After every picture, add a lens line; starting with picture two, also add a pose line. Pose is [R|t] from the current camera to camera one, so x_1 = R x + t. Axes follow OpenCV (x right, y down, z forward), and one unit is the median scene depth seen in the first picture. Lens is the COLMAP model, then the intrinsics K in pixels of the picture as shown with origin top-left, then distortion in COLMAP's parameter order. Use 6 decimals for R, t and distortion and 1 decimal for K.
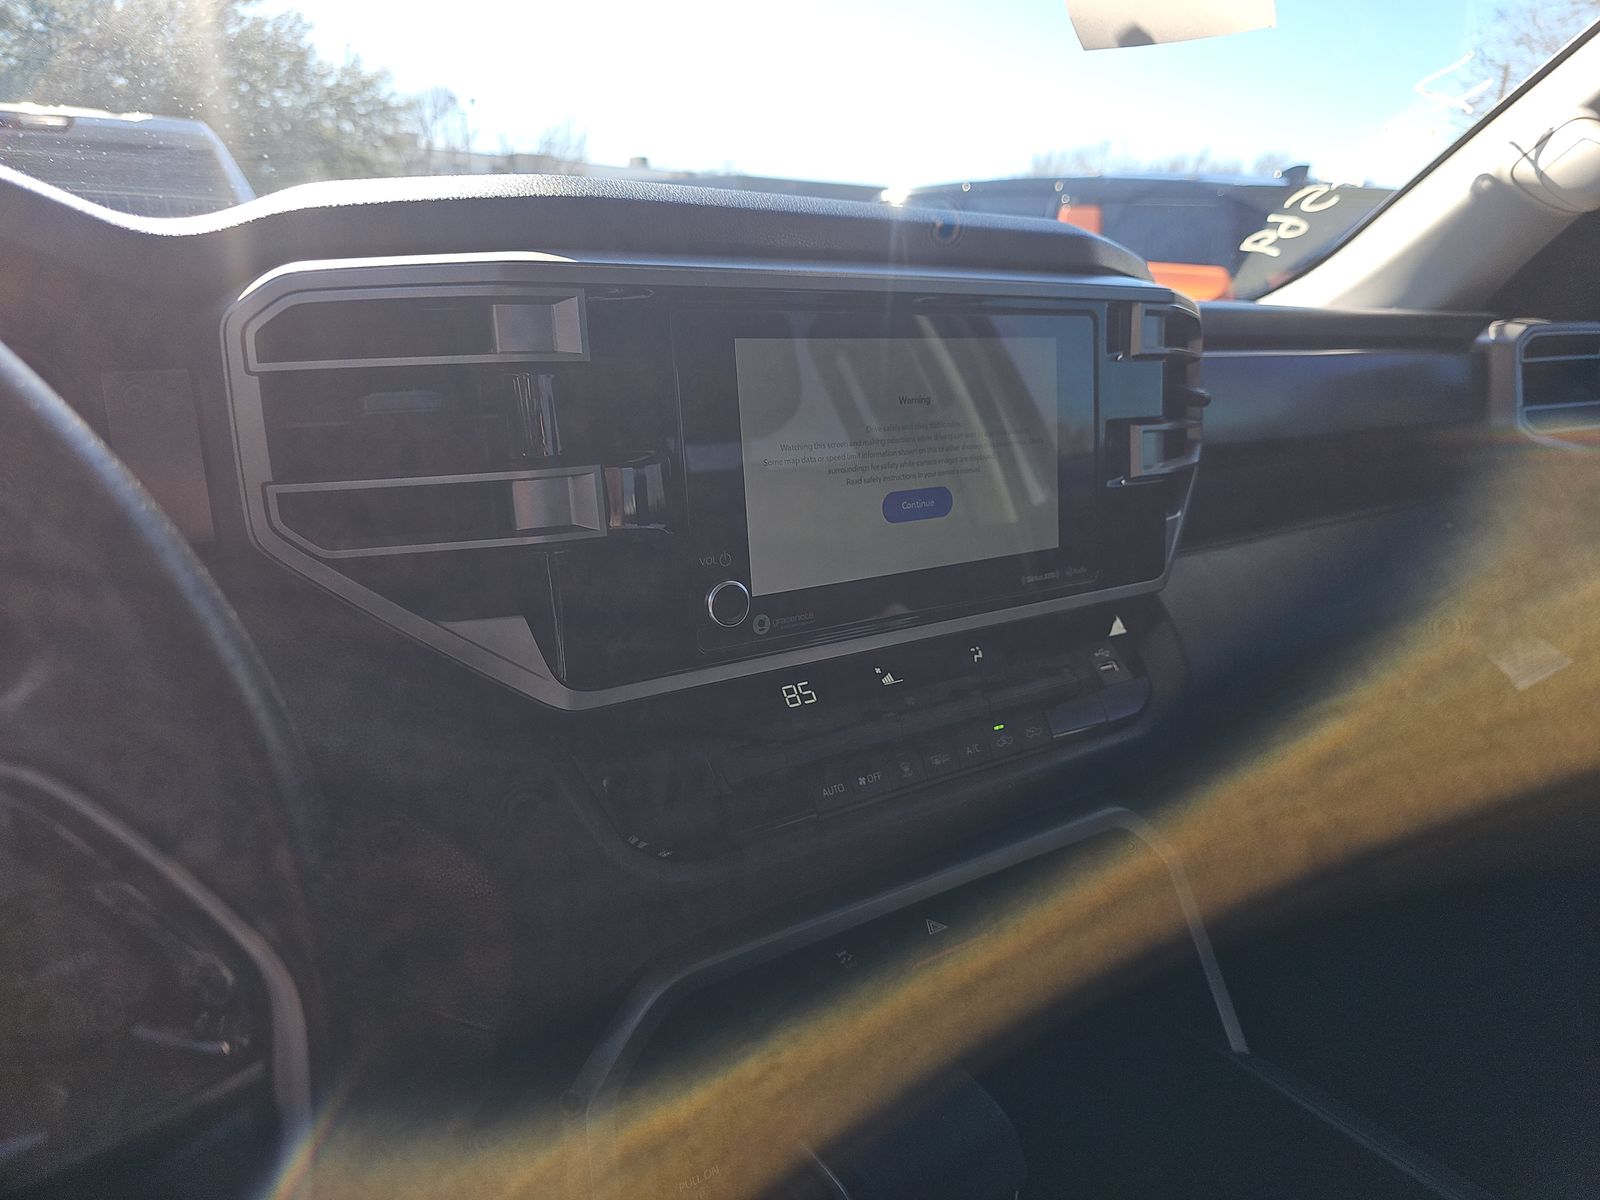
lens RADIAL K [[1043.8, 0, 801.7], [0, 1043.8, 576.5], [0, 0, 1]] dist [0.066699, -0.063629]
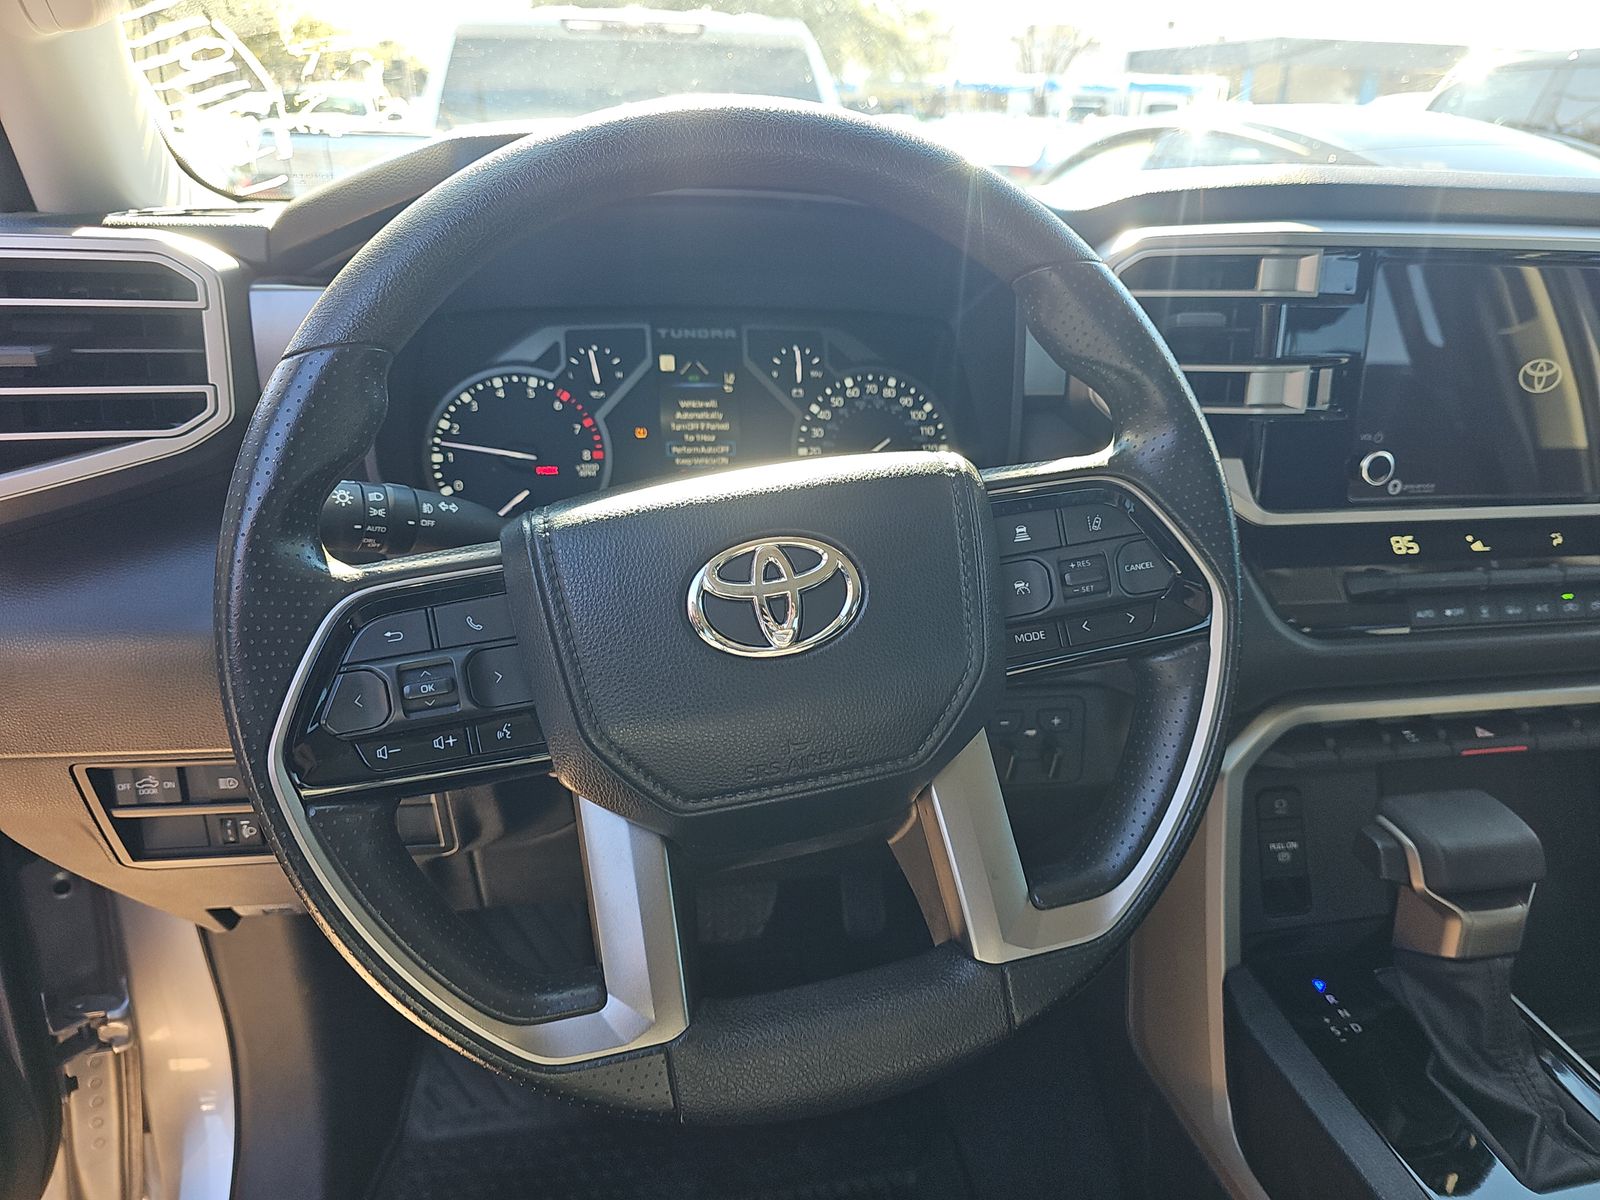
lens RADIAL K [[1064.8, 0, 797.6], [0, 1064.8, 584.3], [0, 0, 1]] dist [0.127918, -0.166698]
pose [[0.913593, 0.154371, -0.376189, -0.098251], [-0.113285, 0.985135, 0.129137, 0.037413], [0.390531, -0.075362, 0.917500, -0.331273]]
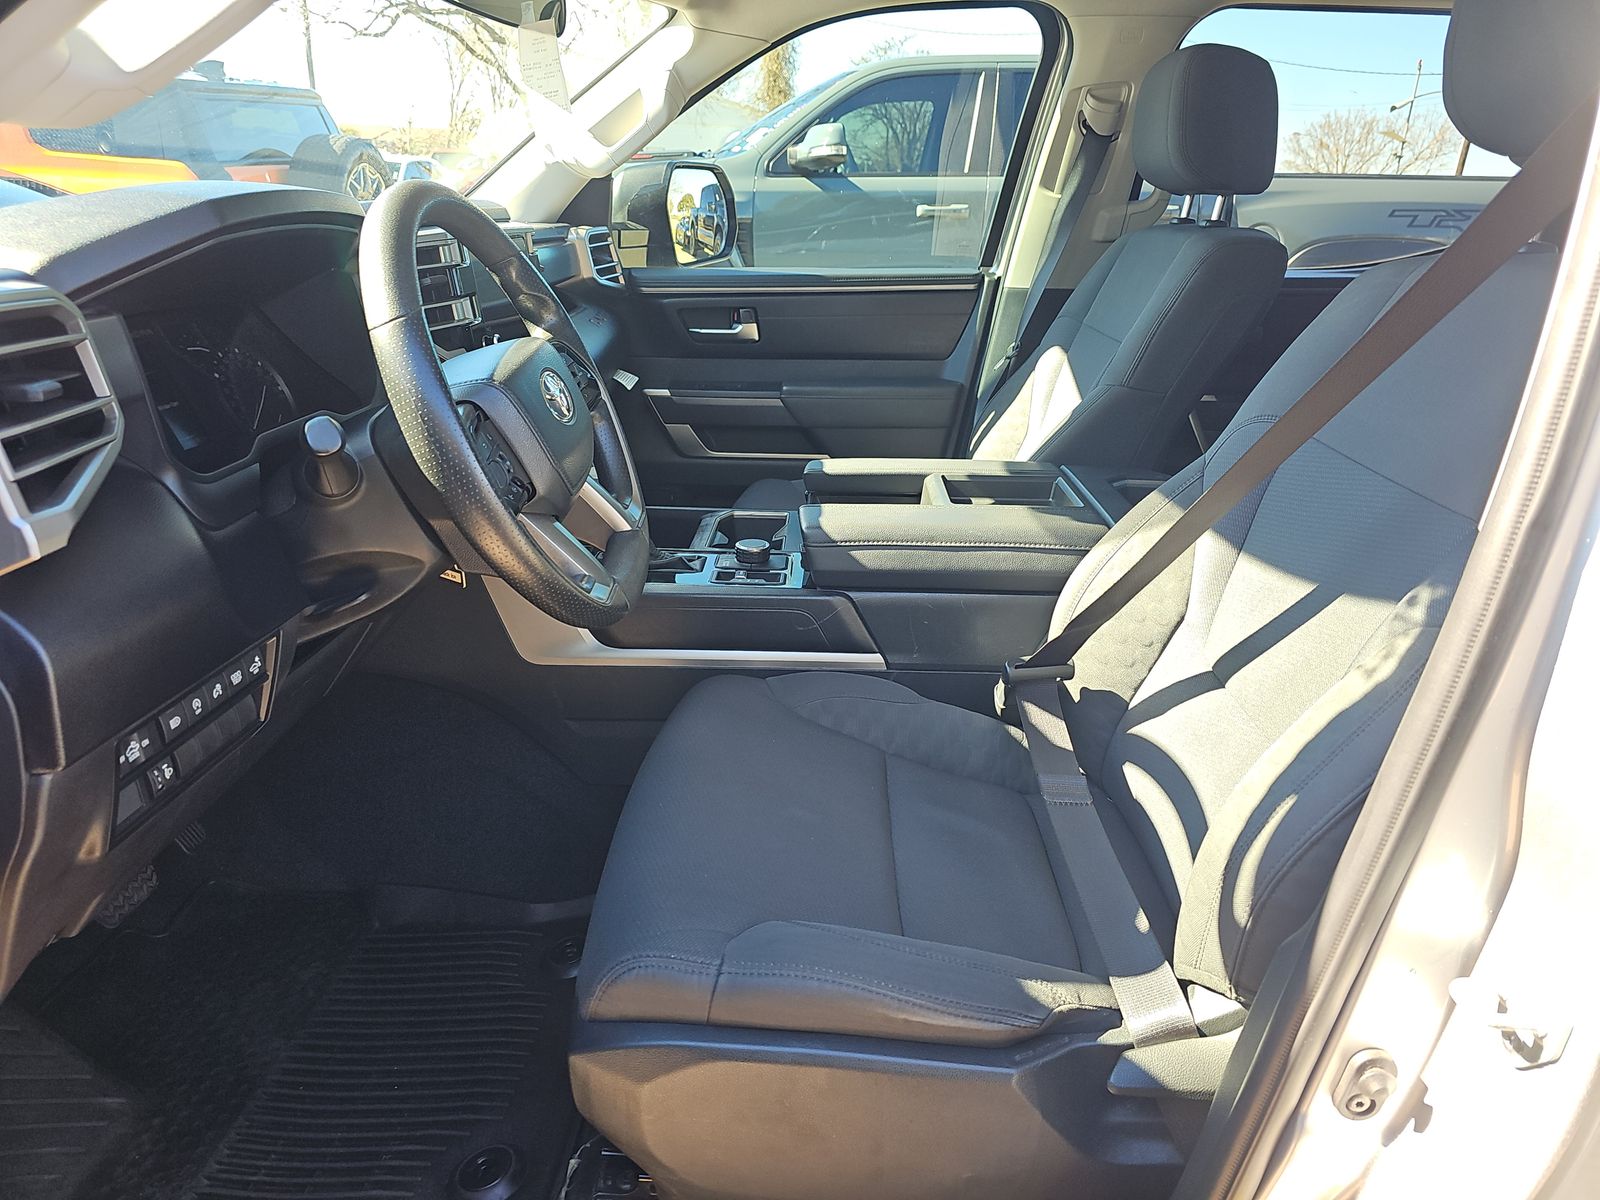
lens RADIAL K [[1043.8, 0, 801.7], [0, 1043.8, 576.5], [0, 0, 1]] dist [0.066699, -0.063629]
pose [[0.592951, -0.290212, 0.751124, -0.959944], [0.215153, 0.955982, 0.199517, 0.121787], [-0.775963, 0.043303, 0.629290, -0.744987]]
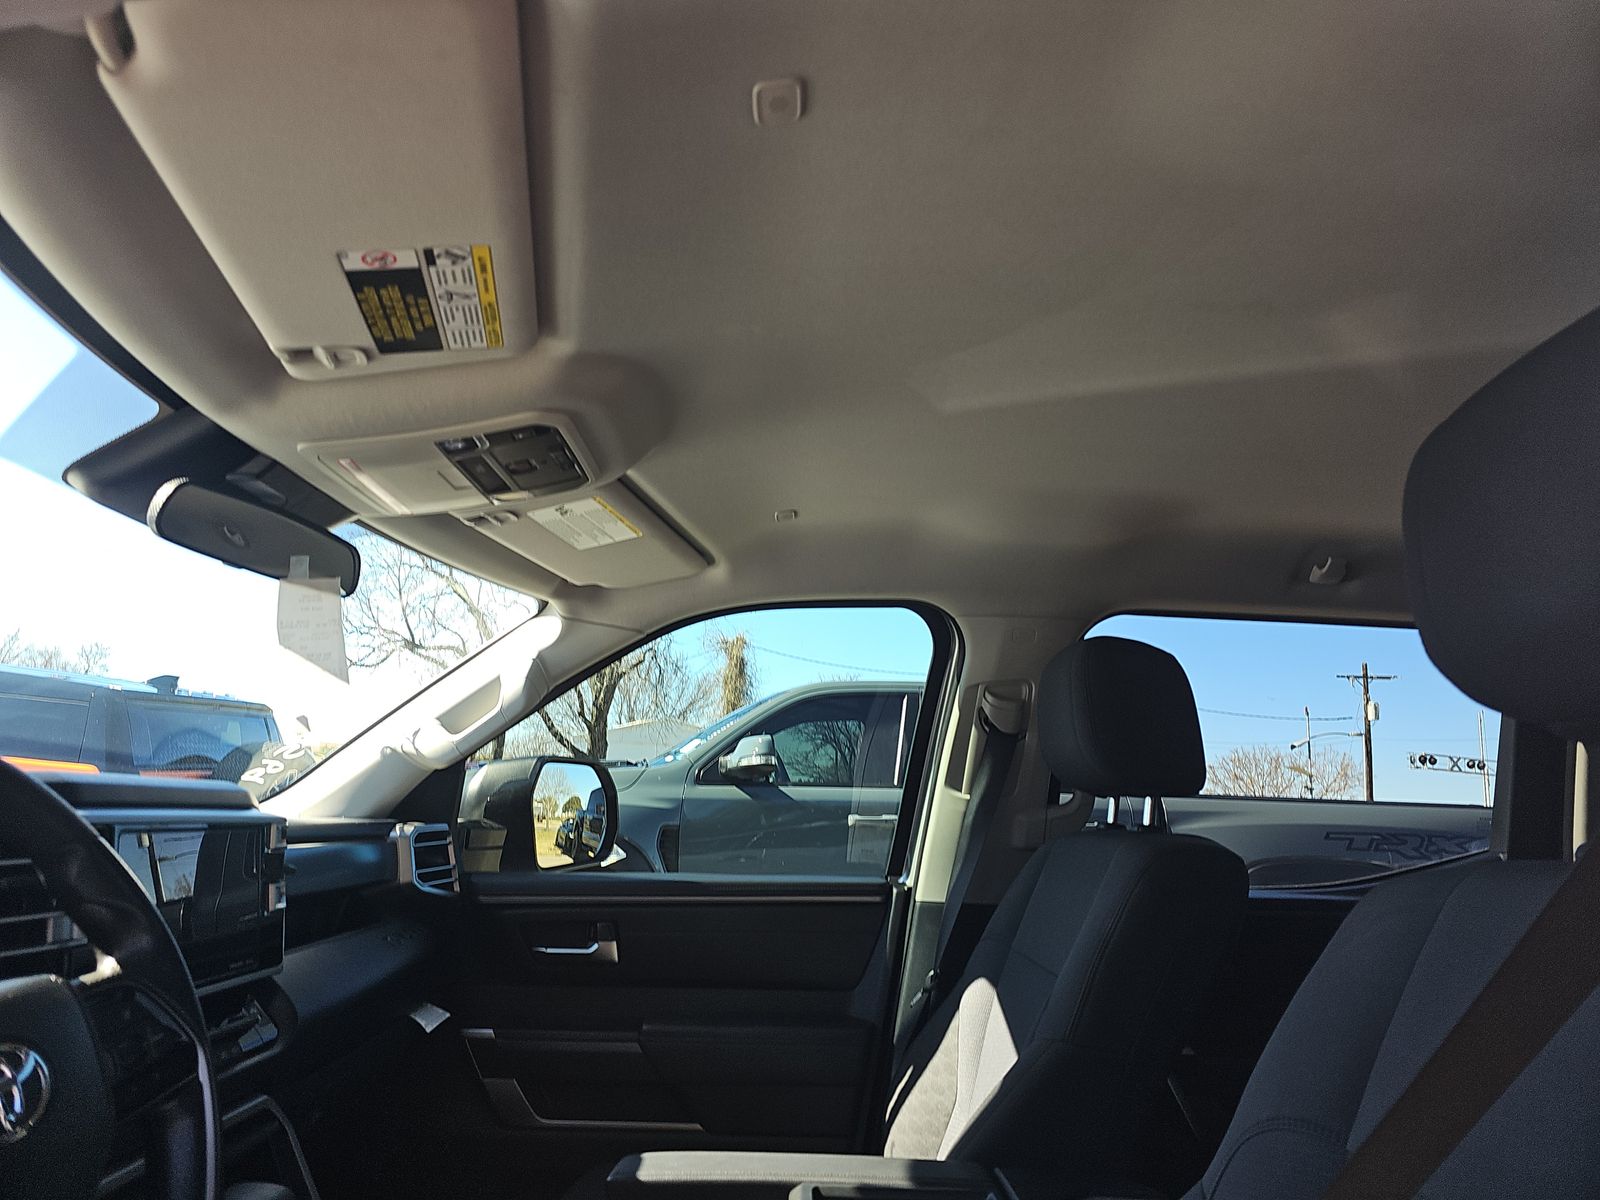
lens RADIAL K [[1043.8, 0, 801.7], [0, 1043.8, 576.5], [0, 0, 1]] dist [0.066699, -0.063629]
pose [[0.558327, 0.172943, 0.811395, -0.546414], [0.204197, 0.919296, -0.336451, 0.129699], [-0.804099, 0.353534, 0.477953, -0.623921]]
